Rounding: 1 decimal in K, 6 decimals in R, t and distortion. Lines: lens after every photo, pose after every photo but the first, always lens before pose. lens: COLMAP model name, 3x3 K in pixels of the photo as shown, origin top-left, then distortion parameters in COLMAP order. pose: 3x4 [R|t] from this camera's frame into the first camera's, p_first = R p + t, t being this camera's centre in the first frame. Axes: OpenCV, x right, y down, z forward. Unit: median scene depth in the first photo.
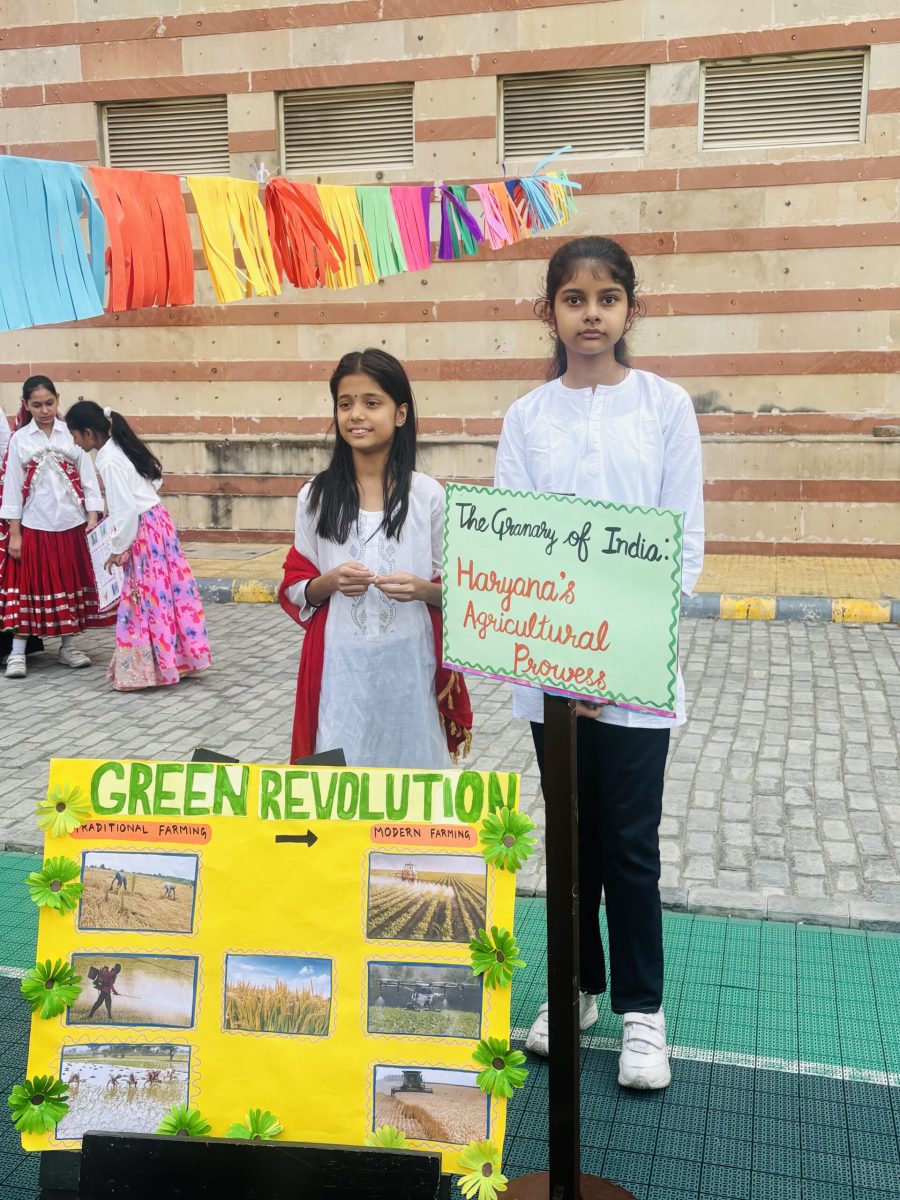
lens RADIAL K [[1215.4, 0, 453.6], [0, 1215.4, 597.9], [0, 0, 1]] dist [0.023749, 0.000000]
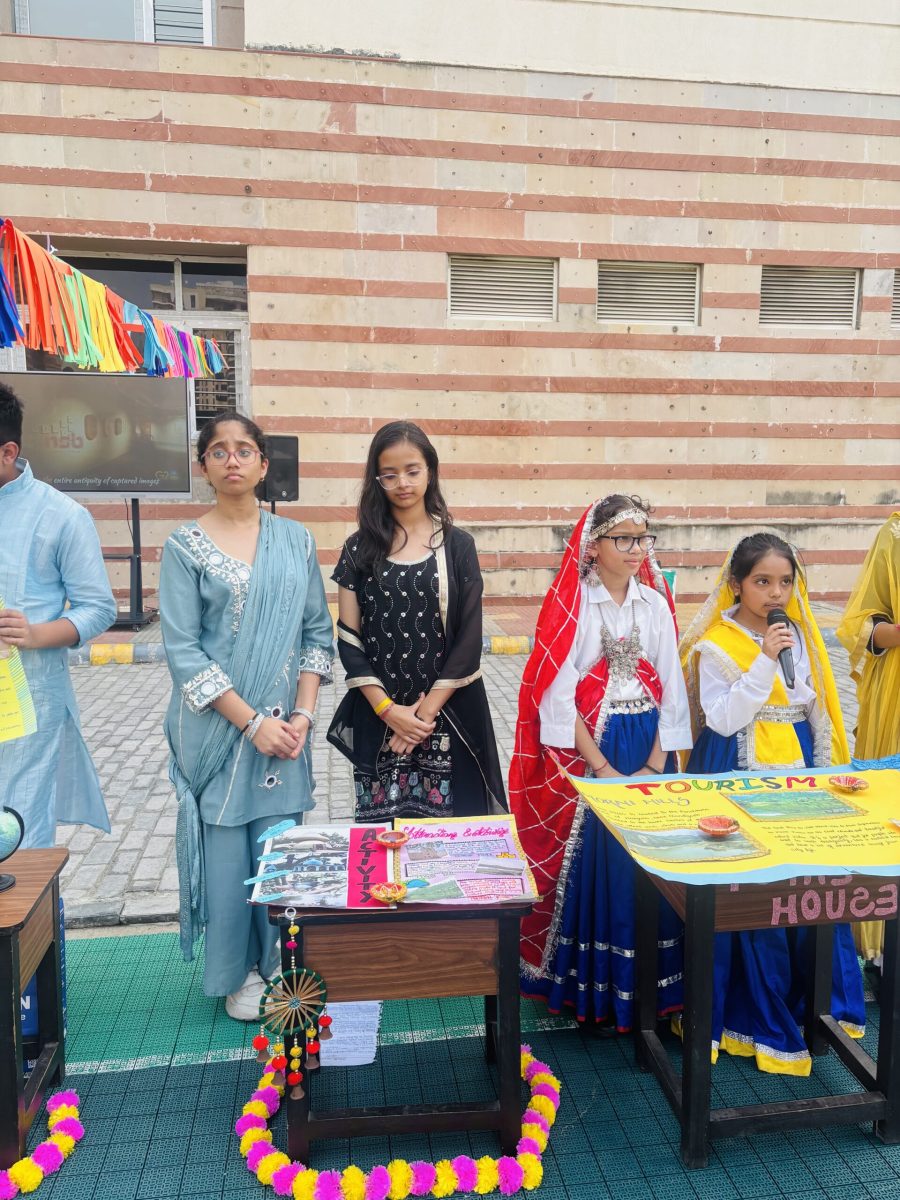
lens RADIAL K [[892.2, 0, 460.4], [0, 892.2, 599.9], [0, 0, 1]] dist [0.028895, -0.014738]
pose [[0.928062, -0.038609, 0.370420, -0.694977], [0.053094, 0.998169, -0.028982, -0.032493], [-0.368623, 0.046564, 0.928412, 0.189741]]
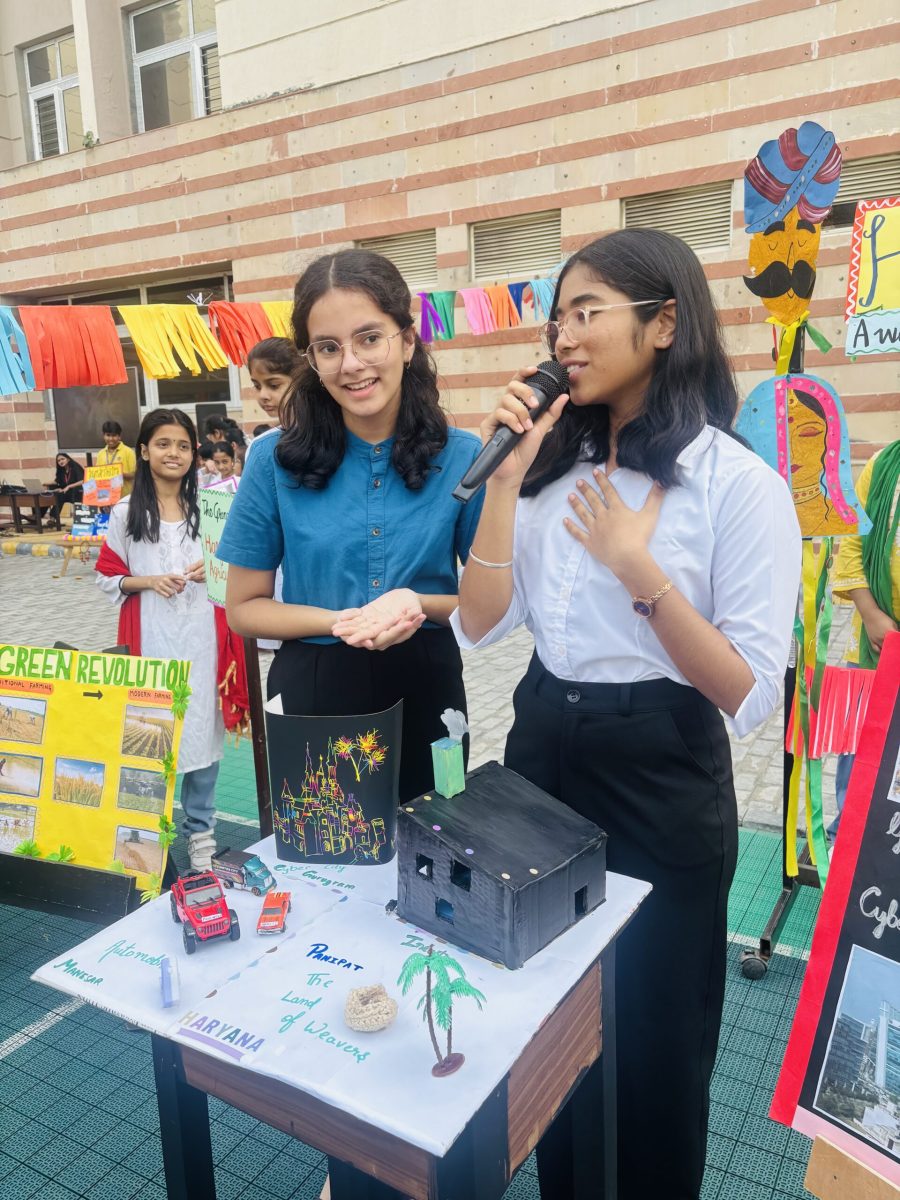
lens RADIAL K [[892.2, 0, 457.2], [0, 892.2, 601.2], [0, 0, 1]] dist [0.028895, -0.014738]
pose [[0.963641, 0.030467, -0.265457, 0.142210], [-0.025941, 0.999452, 0.020541, 0.004980], [0.265938, -0.012908, 0.963904, -0.018712]]
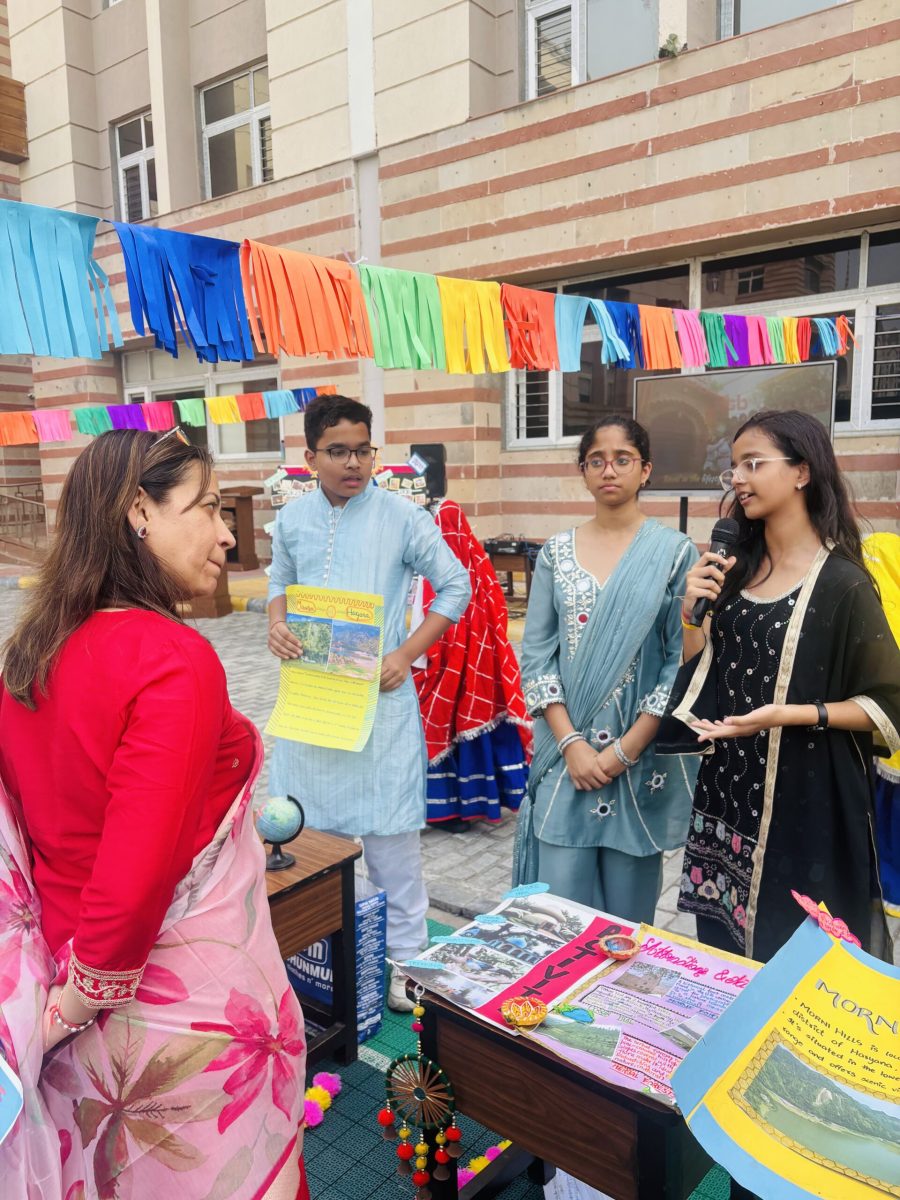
lens RADIAL K [[892.2, 0, 388.4], [0, 892.2, 602.1], [0, 0, 1]] dist [0.028895, -0.014738]
pose [[0.918439, 0.042518, -0.393271, -0.665501], [-0.054697, 0.998307, -0.019806, -0.035963], [0.391763, 0.039702, 0.919209, 0.199832]]
